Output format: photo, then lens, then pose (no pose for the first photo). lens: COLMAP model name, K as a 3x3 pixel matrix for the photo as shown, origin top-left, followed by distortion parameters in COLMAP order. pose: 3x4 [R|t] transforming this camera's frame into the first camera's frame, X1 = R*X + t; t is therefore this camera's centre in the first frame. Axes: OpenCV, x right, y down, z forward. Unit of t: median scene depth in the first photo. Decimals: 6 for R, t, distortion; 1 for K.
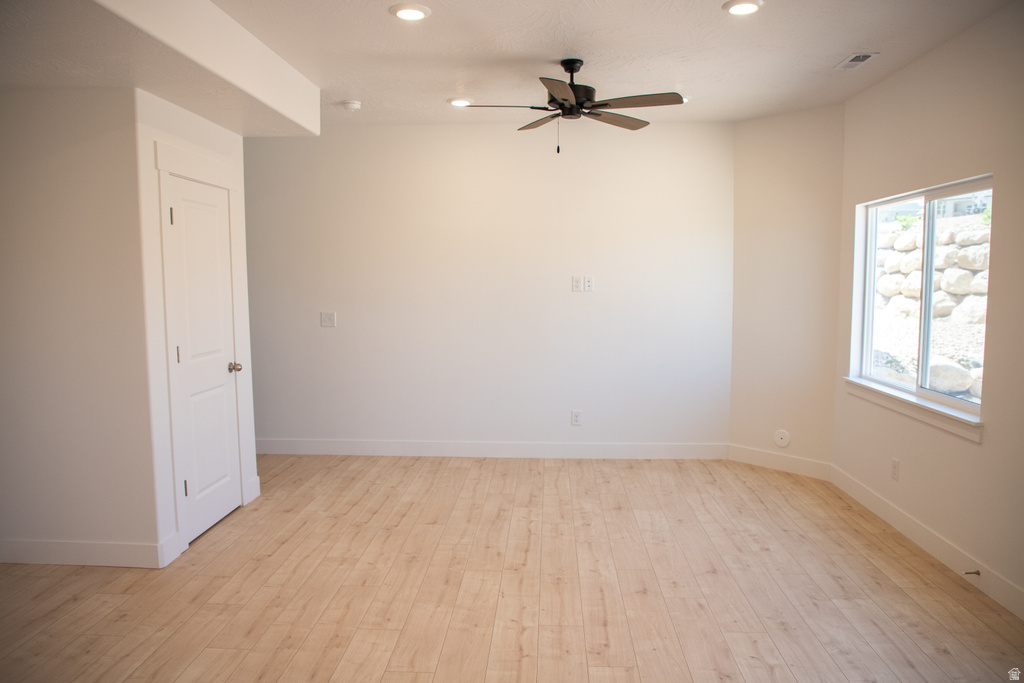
lens RADIAL K [[694.3, 0, 512.0], [0, 694.3, 341.5], [0, 0, 1]] dist [-0.036912, 0.002614]
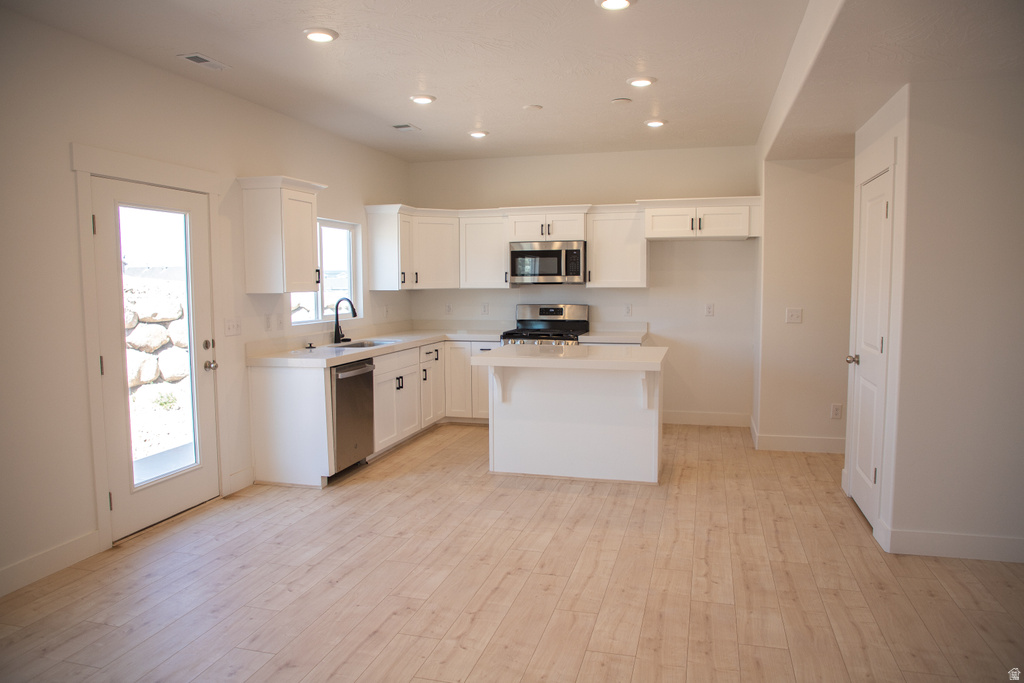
lens RADIAL K [[694.3, 0, 512.0], [0, 694.3, 341.5], [0, 0, 1]] dist [-0.036912, 0.002614]
pose [[-0.975841, -0.007307, 0.218359, -0.259035], [0.031570, 0.984235, 0.174023, -0.149343], [-0.216188, 0.176712, -0.960227, 1.820207]]
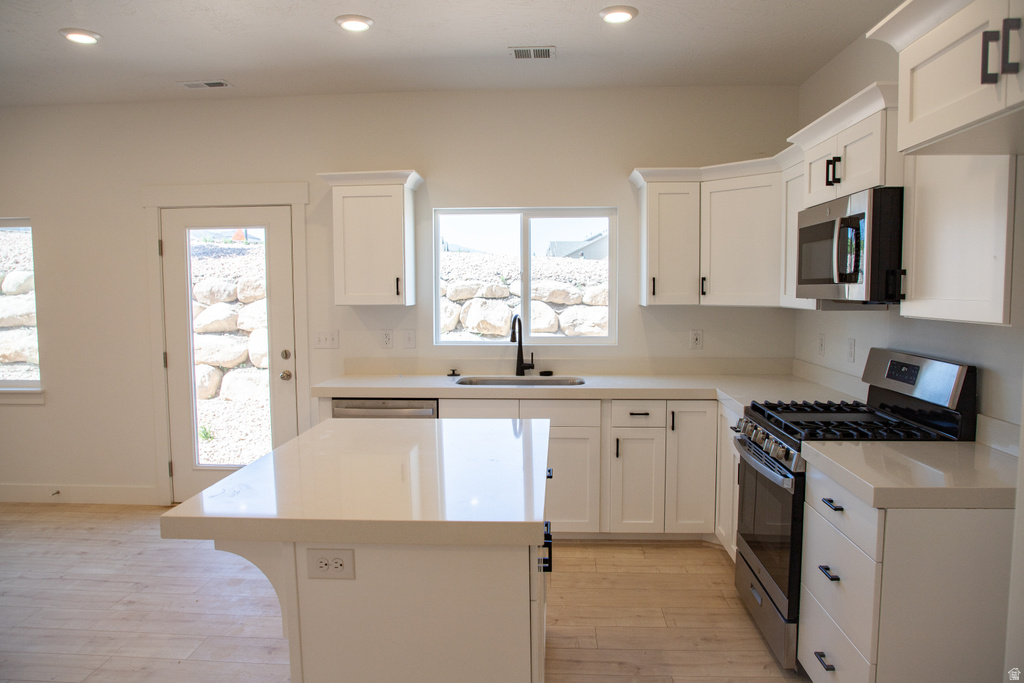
lens RADIAL K [[694.3, 0, 512.0], [0, 694.3, 341.5], [0, 0, 1]] dist [-0.036912, 0.002614]
pose [[0.007980, -0.069920, 0.997521, -0.811931], [0.094887, 0.993104, 0.068852, 0.013126], [-0.995456, 0.094102, 0.014559, -0.019357]]
